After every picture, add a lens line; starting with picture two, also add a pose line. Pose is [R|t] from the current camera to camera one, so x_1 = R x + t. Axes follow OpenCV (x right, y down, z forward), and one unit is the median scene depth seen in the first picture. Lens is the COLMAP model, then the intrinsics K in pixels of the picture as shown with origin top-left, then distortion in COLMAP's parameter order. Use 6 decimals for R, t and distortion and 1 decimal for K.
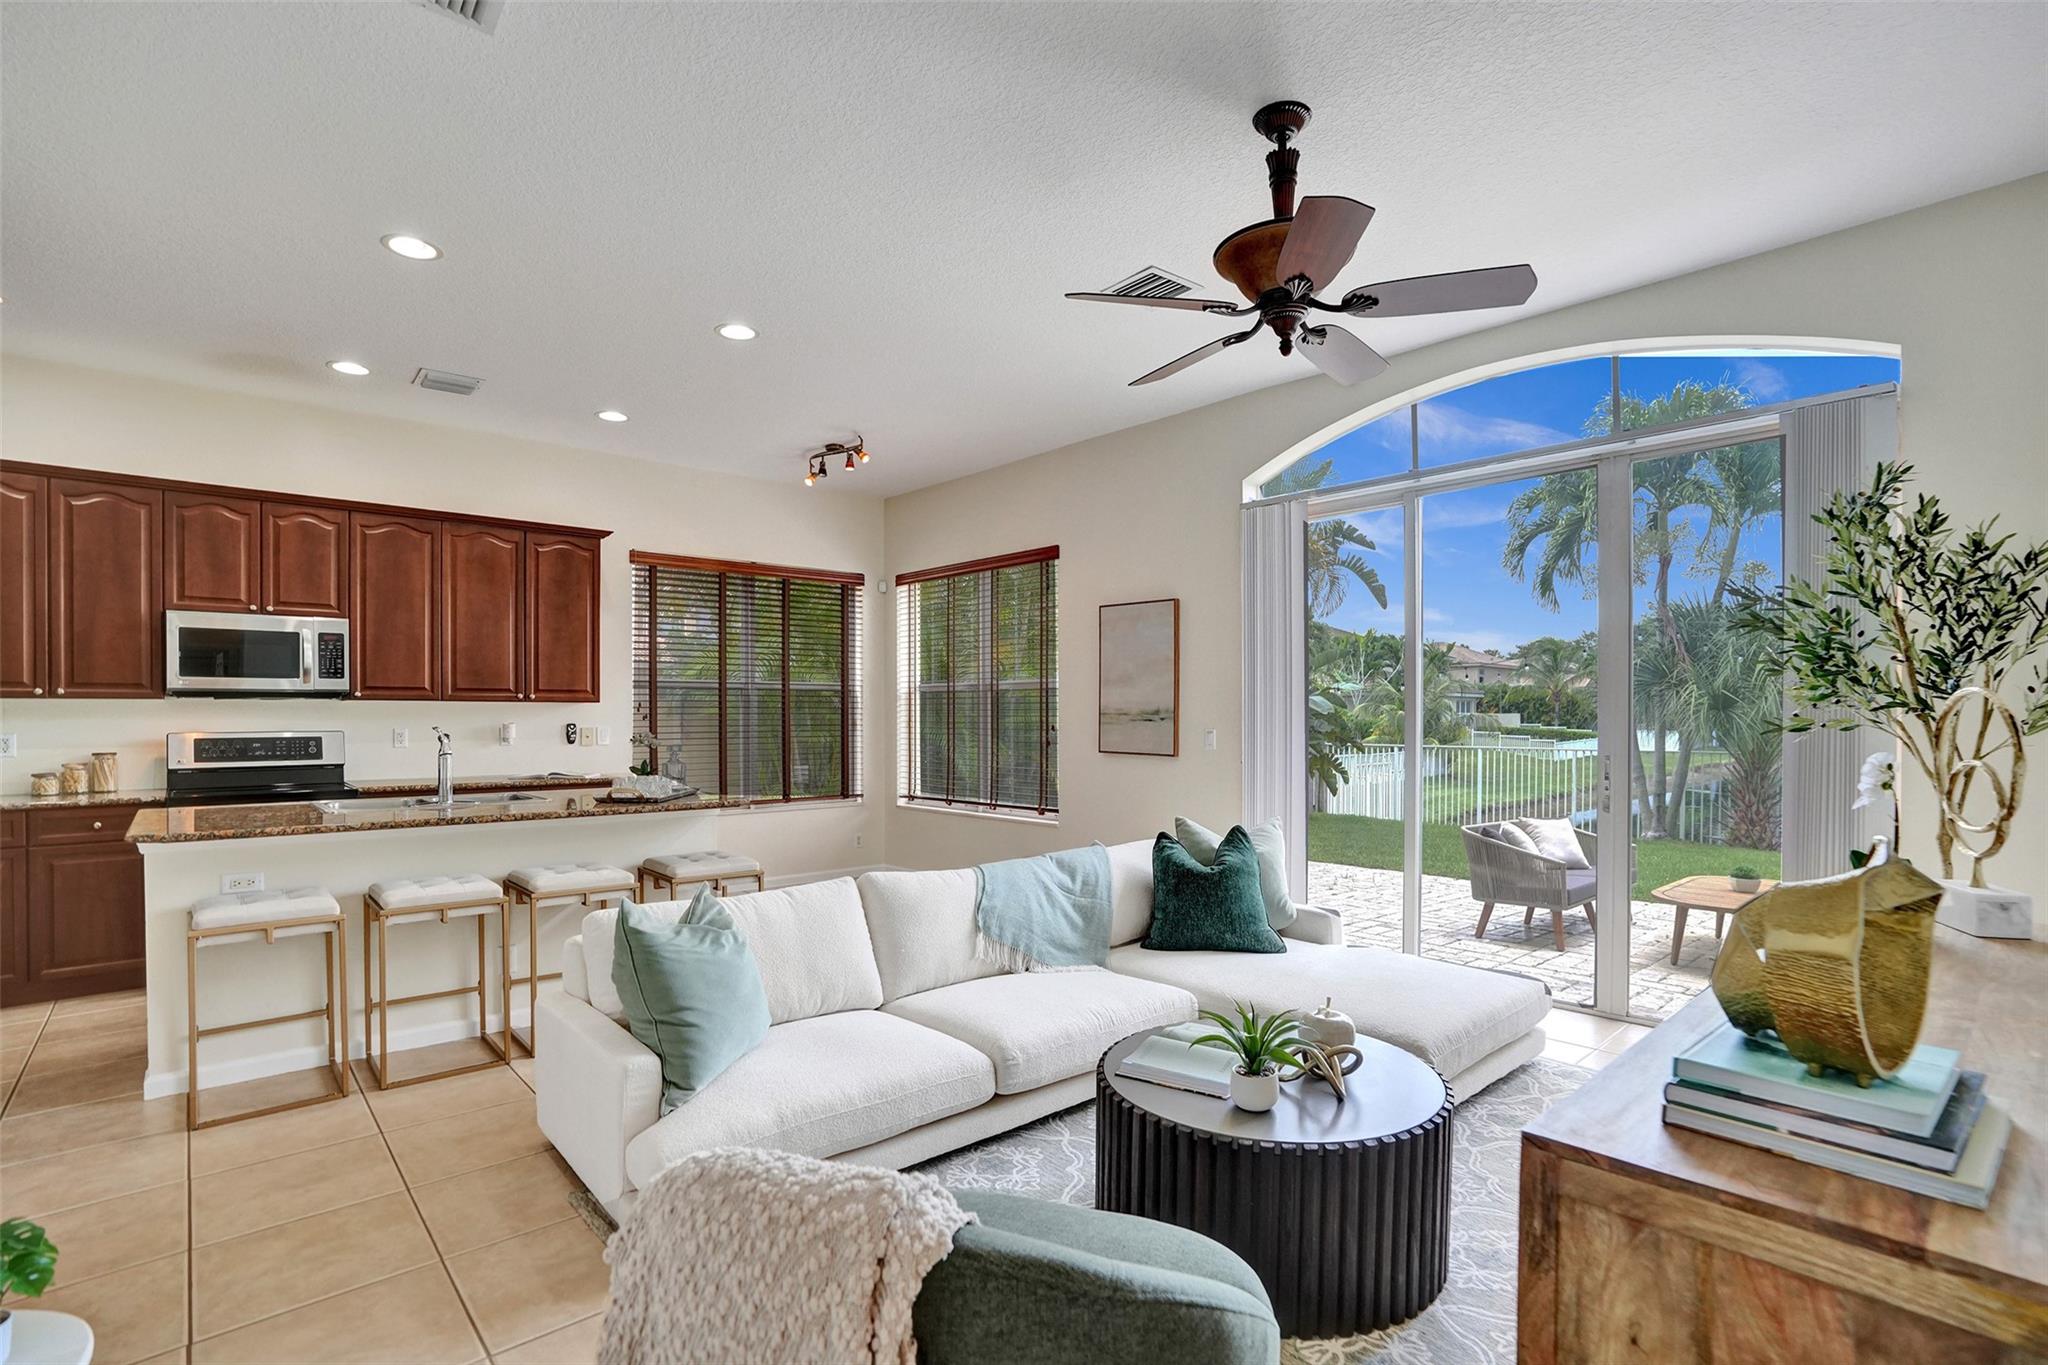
lens RADIAL K [[948.5, 0, 1030.5], [0, 948.5, 710.6], [0, 0, 1]] dist [-0.079000, 0.037157]
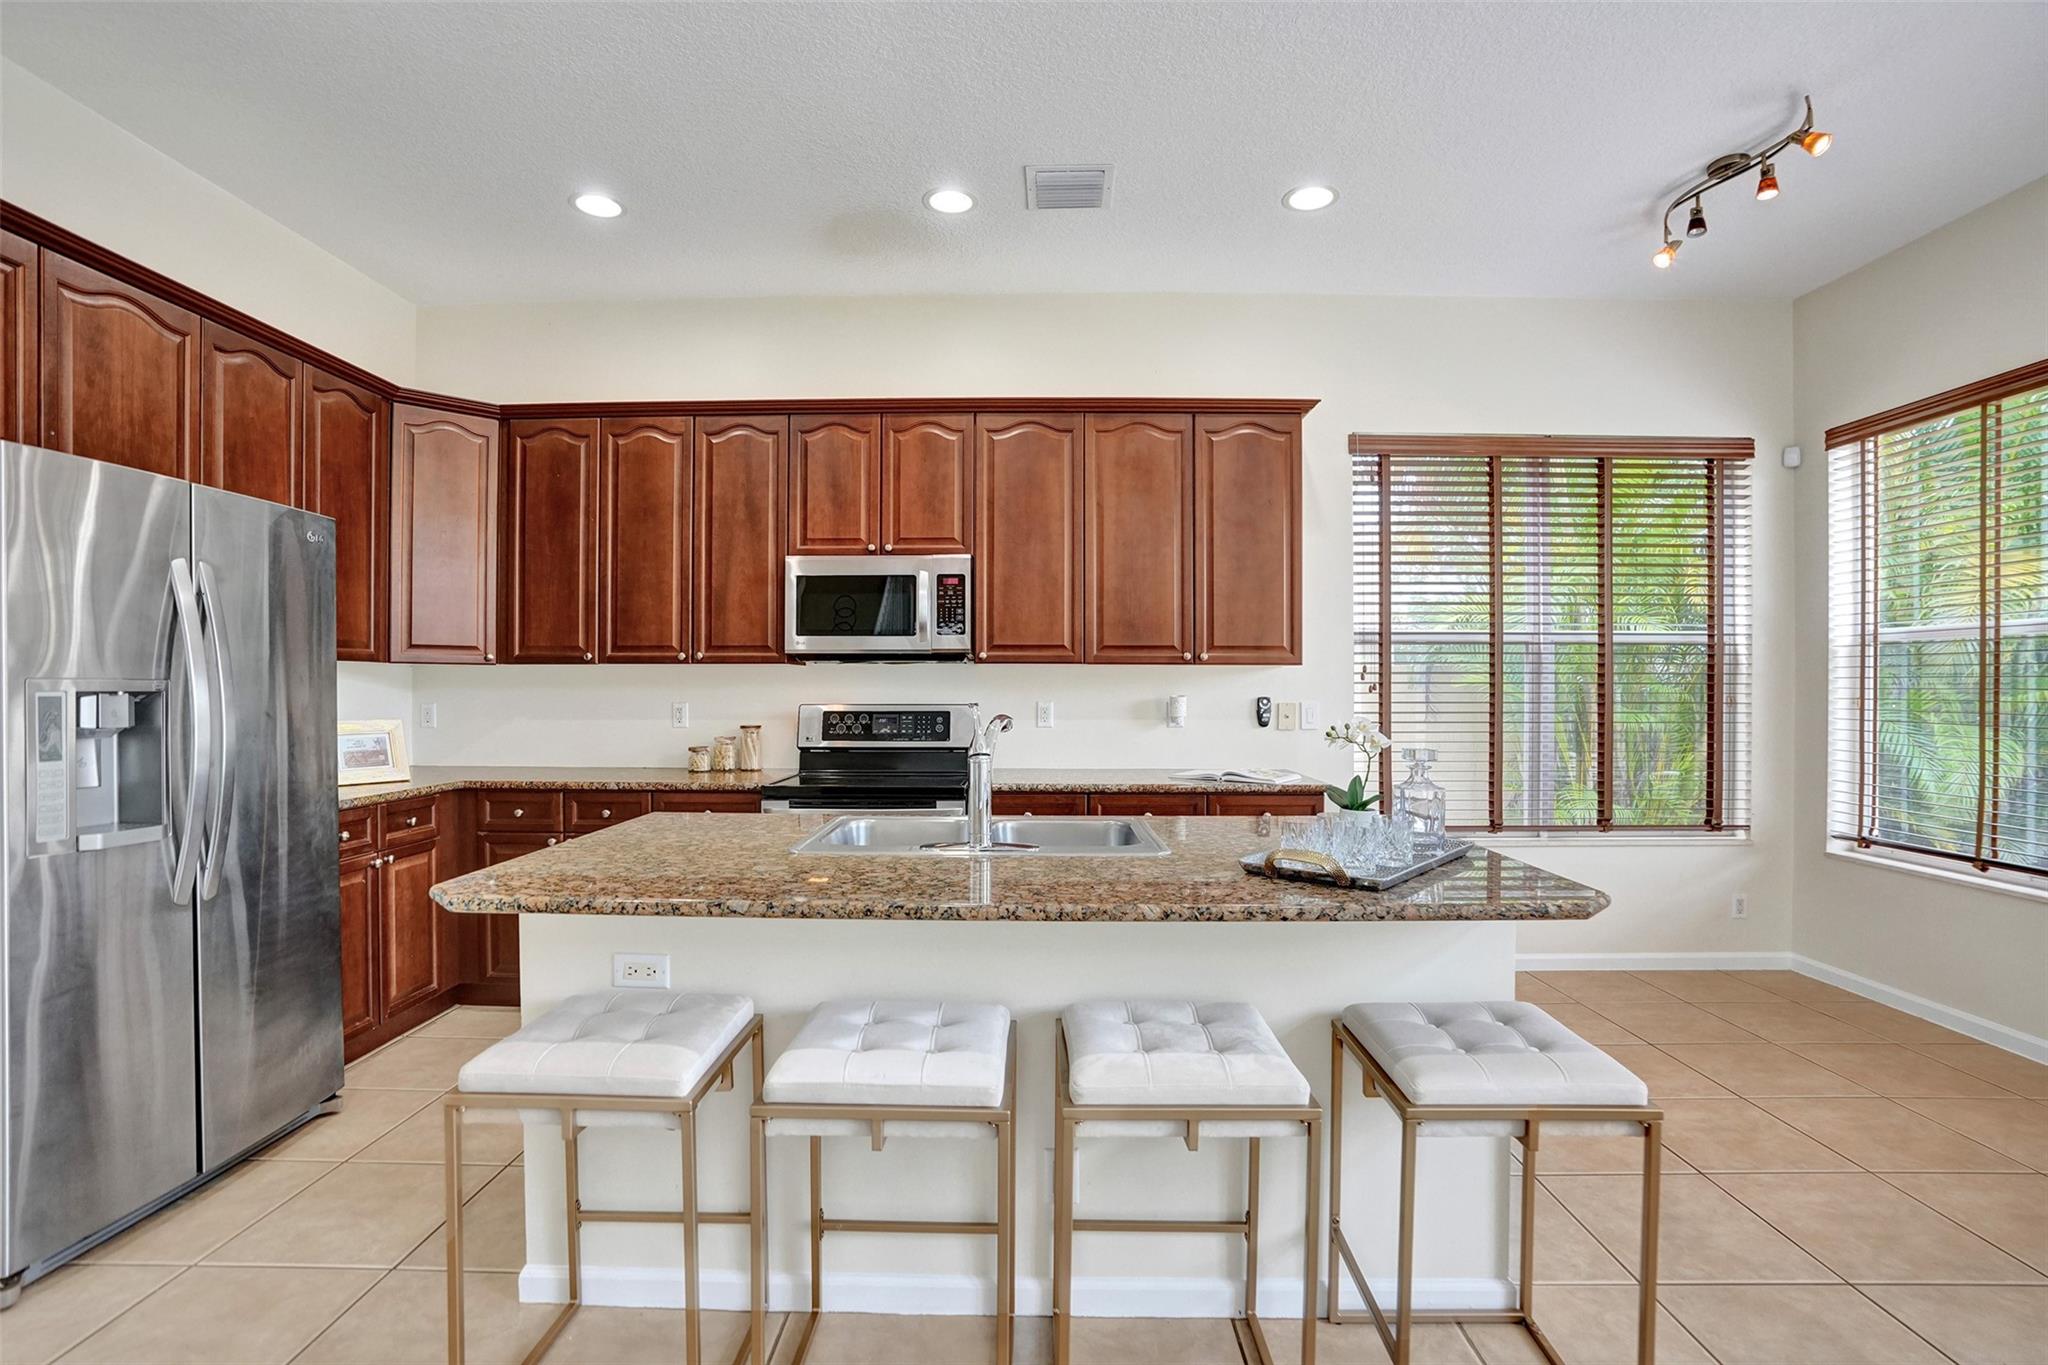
lens RADIAL K [[957.7, 0, 1023.5], [0, 957.7, 693.5], [0, 0, 1]] dist [-0.068234, 0.028956]
pose [[0.726565, 0.008496, -0.687045, -0.191303], [-0.000713, 0.999932, 0.011612, 0.004541], [0.687097, -0.007947, 0.726522, 0.502547]]
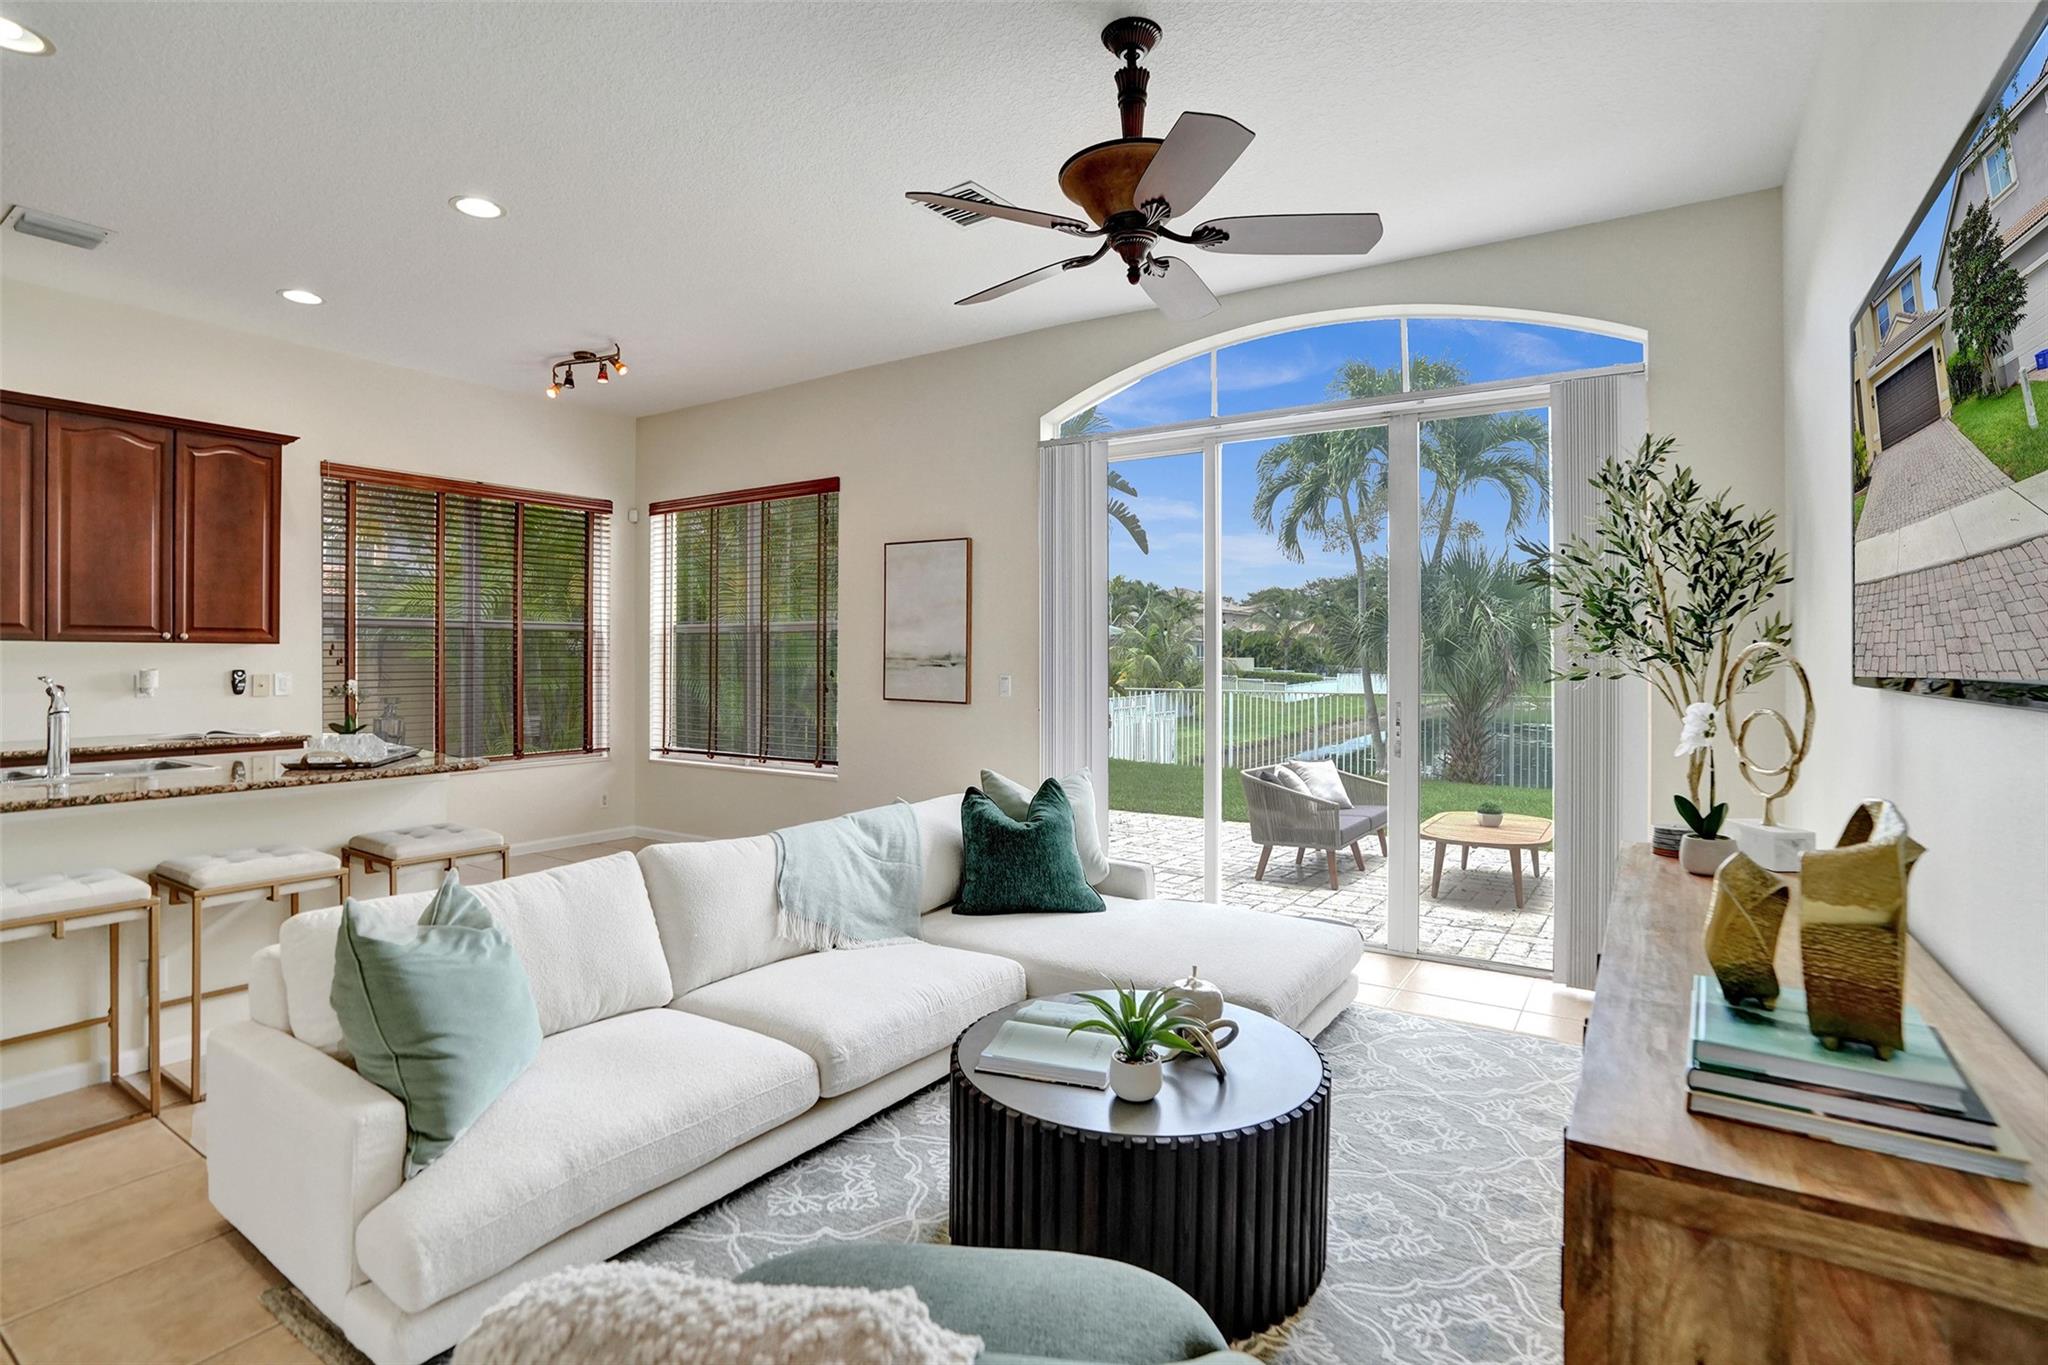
lens RADIAL K [[971.9, 0, 1017.4], [0, 971.9, 647.3], [0, 0, 1]] dist [-0.065243, 0.025169]
pose [[0.969689, 0.005368, 0.244284, -0.044281], [-0.003805, 0.999969, -0.006871, -0.003167], [-0.244313, 0.005733, 0.969680, 0.049159]]
